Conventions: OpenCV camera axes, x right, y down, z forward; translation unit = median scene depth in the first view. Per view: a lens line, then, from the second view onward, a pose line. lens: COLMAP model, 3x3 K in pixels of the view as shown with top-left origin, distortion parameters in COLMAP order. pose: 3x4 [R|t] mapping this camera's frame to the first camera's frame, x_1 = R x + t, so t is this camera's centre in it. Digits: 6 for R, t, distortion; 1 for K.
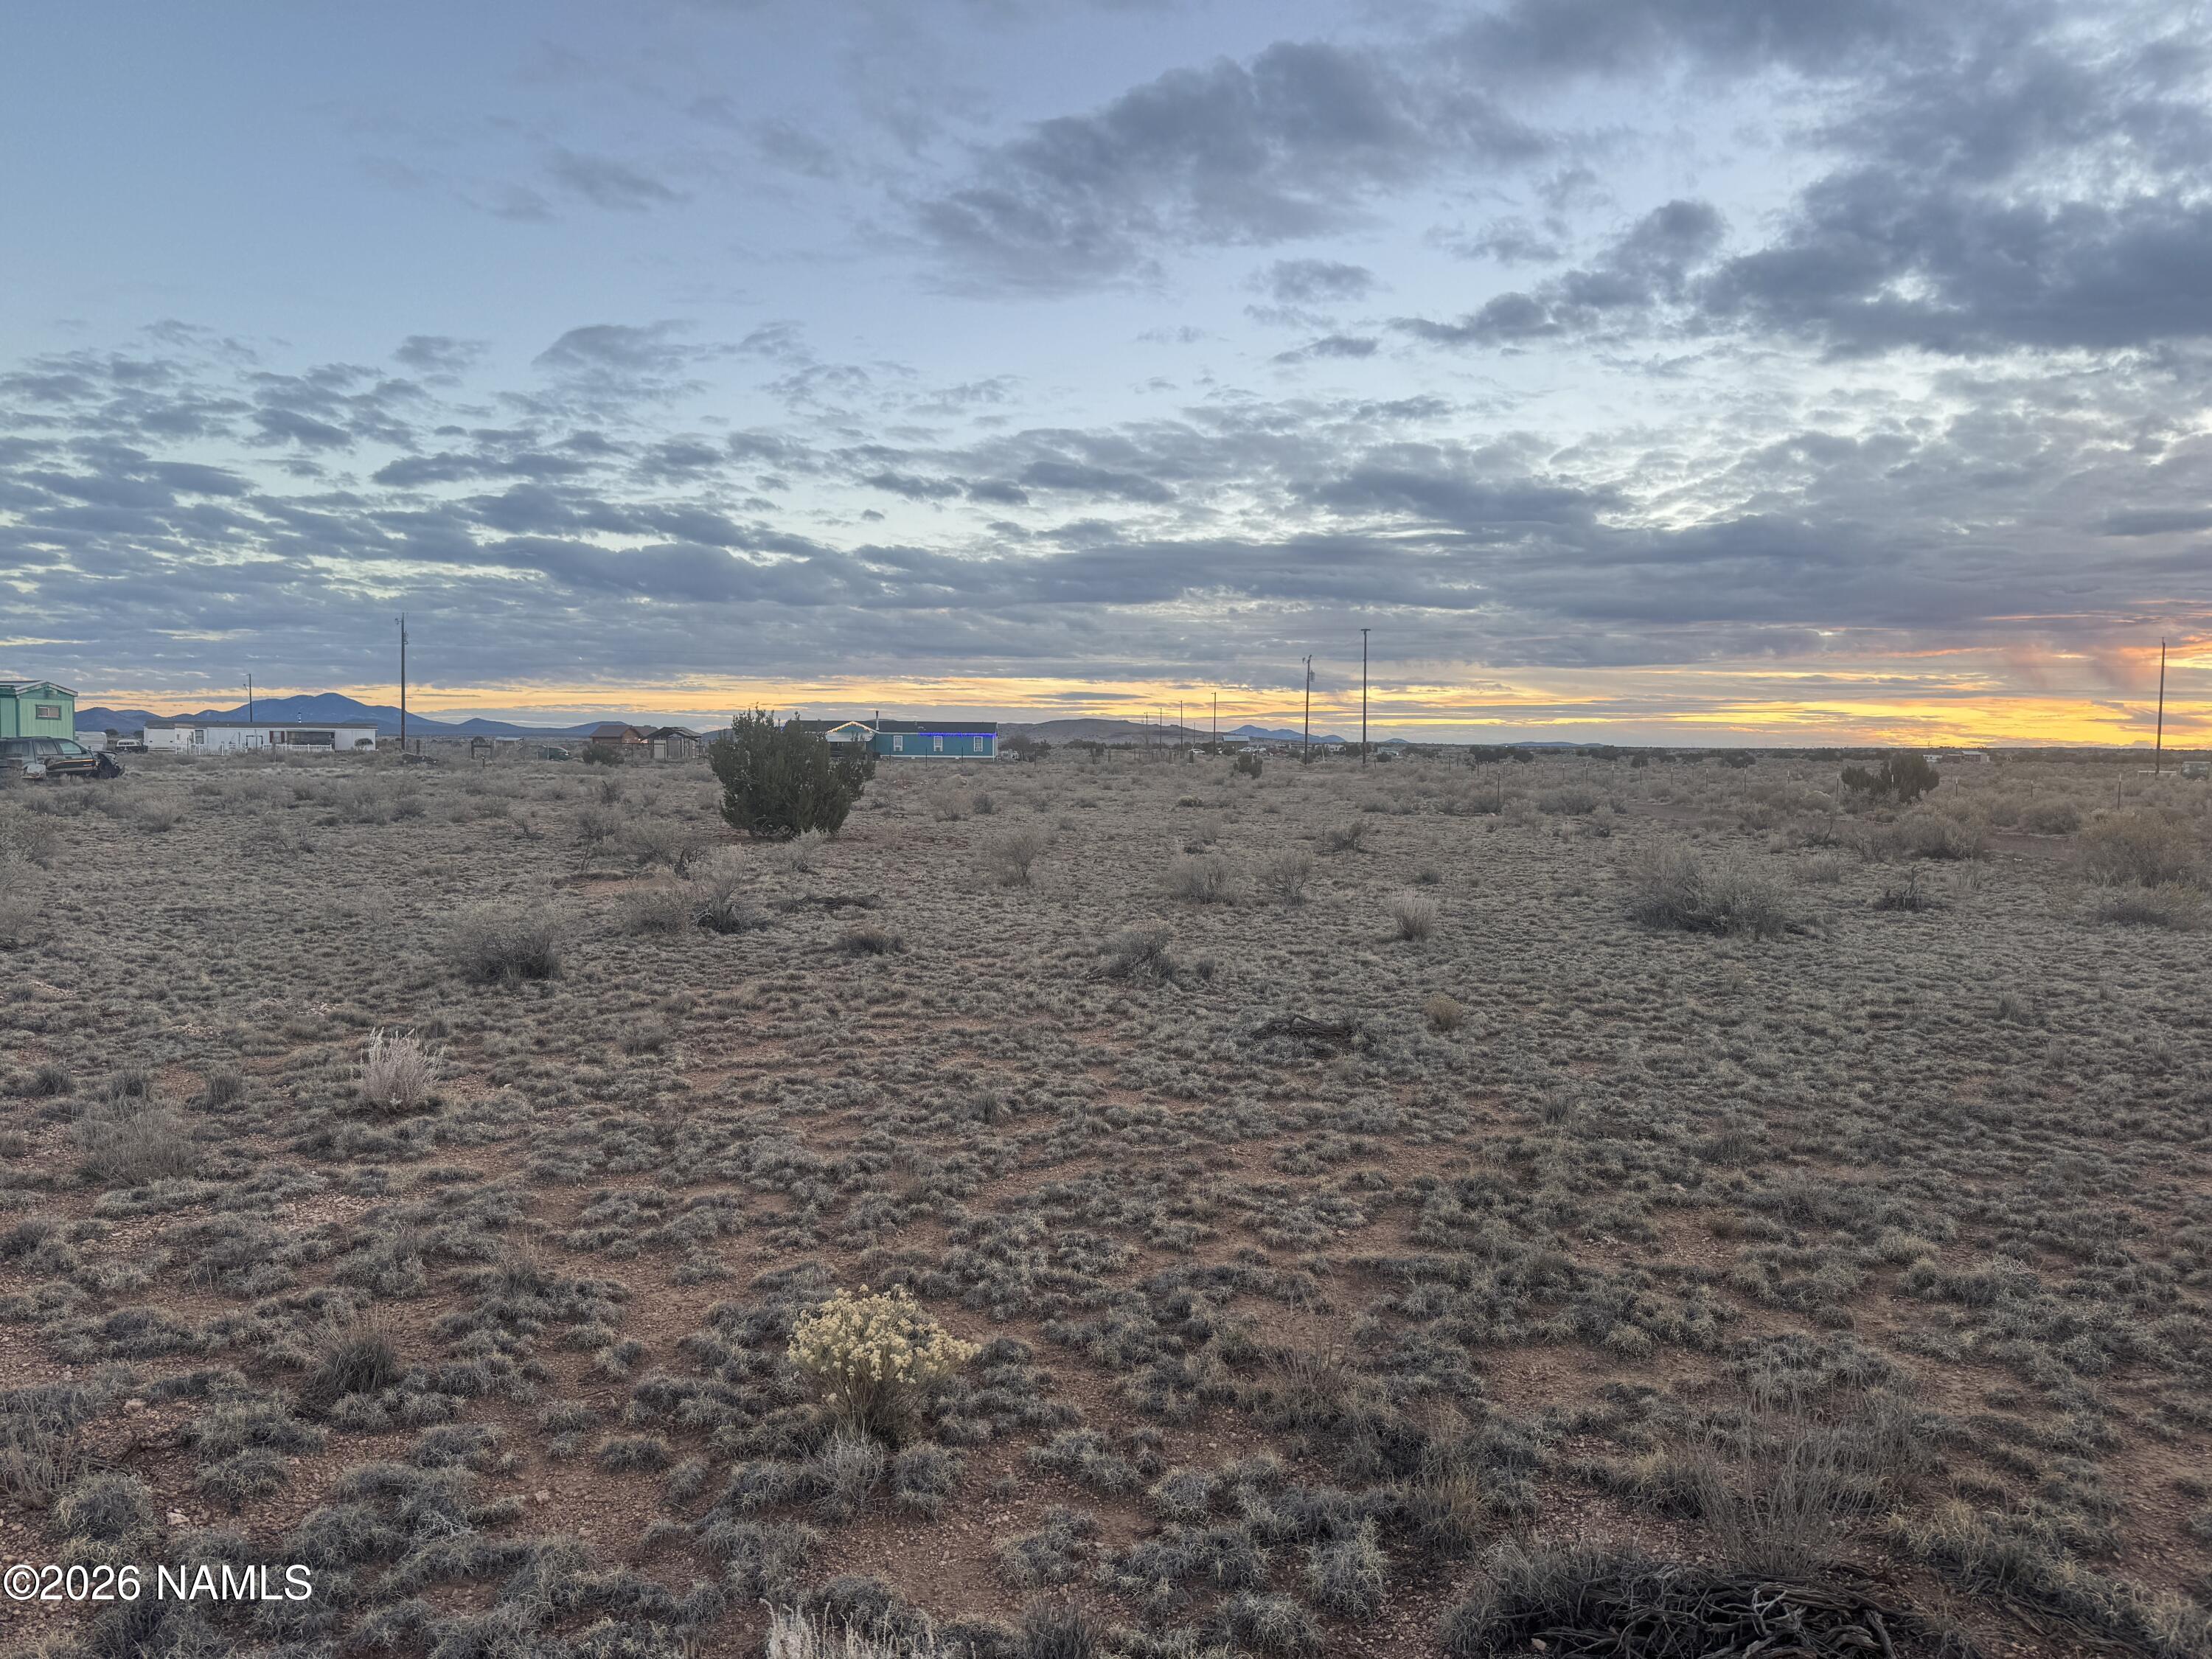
lens RADIAL K [[1566.8, 0, 1083.6], [0, 1566.8, 840.8], [0, 0, 1]] dist [0.015963, -0.021733]
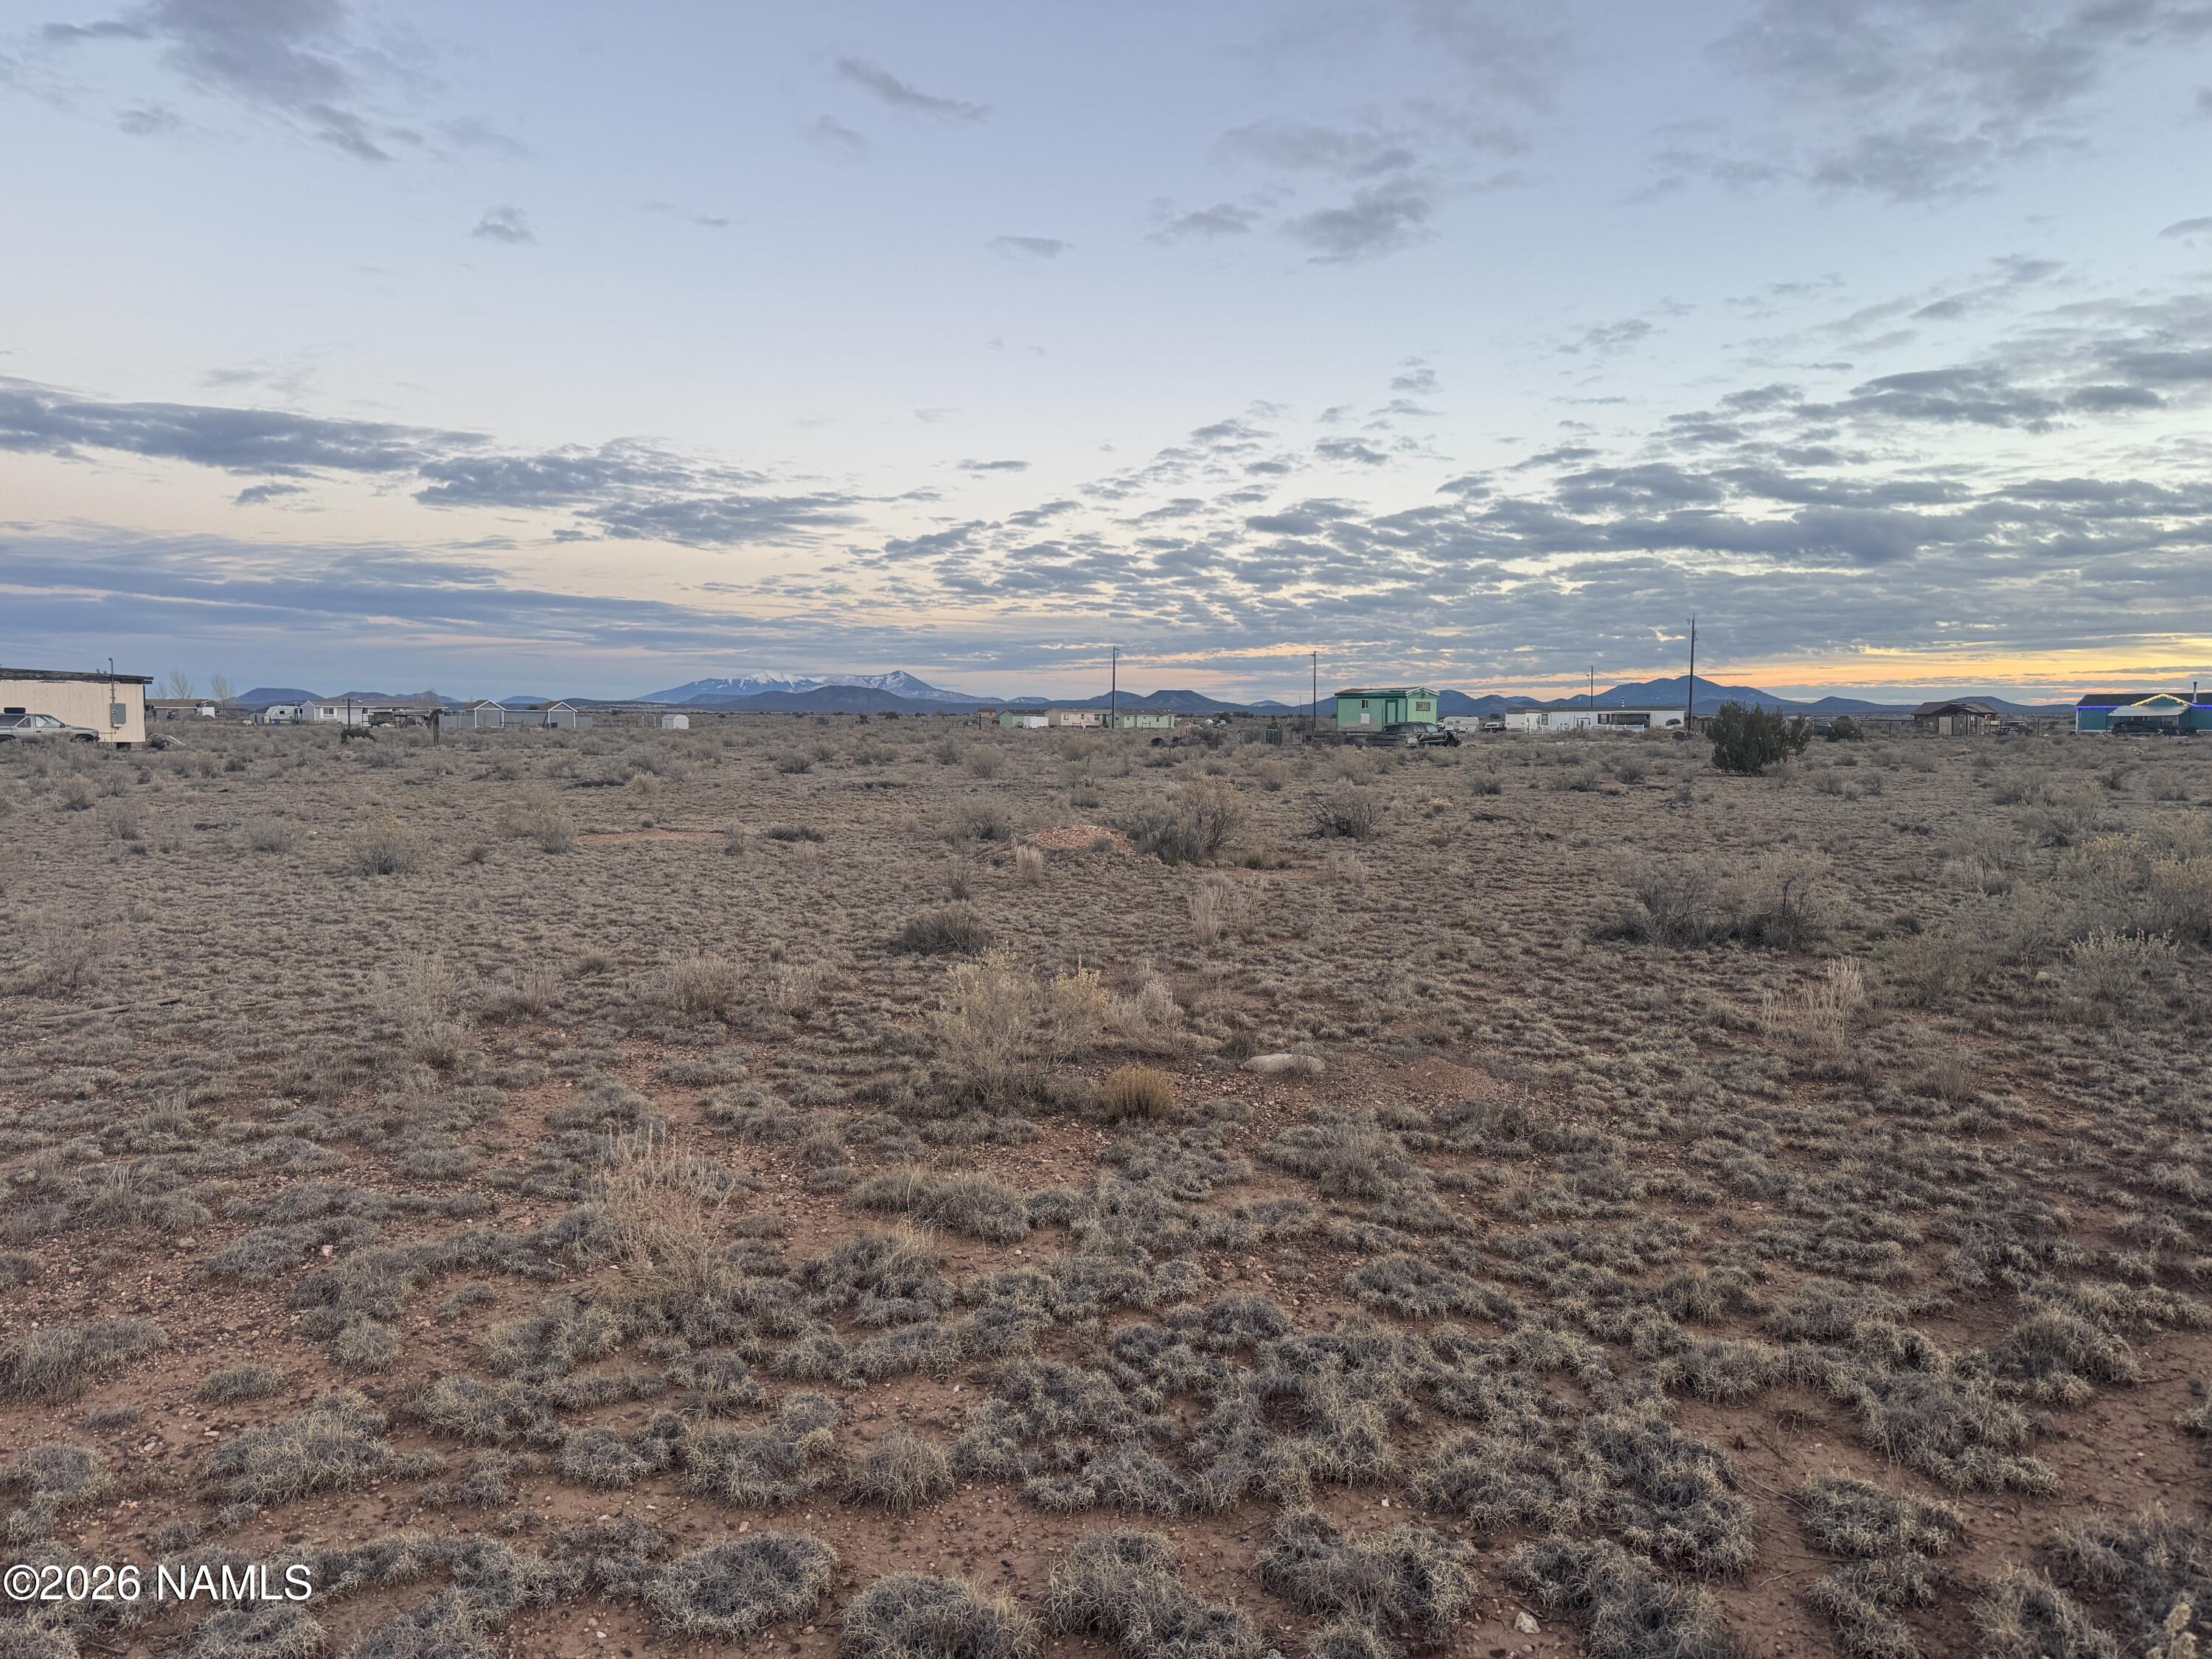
lens RADIAL K [[1566.8, 0, 1104.8], [0, 1566.8, 832.8], [0, 0, 1]] dist [0.015963, -0.021733]
pose [[0.695566, 0.039782, -0.717360, 0.097543], [-0.033831, 0.999172, 0.022606, 0.008142], [0.717665, 0.008545, 0.696336, -0.126884]]
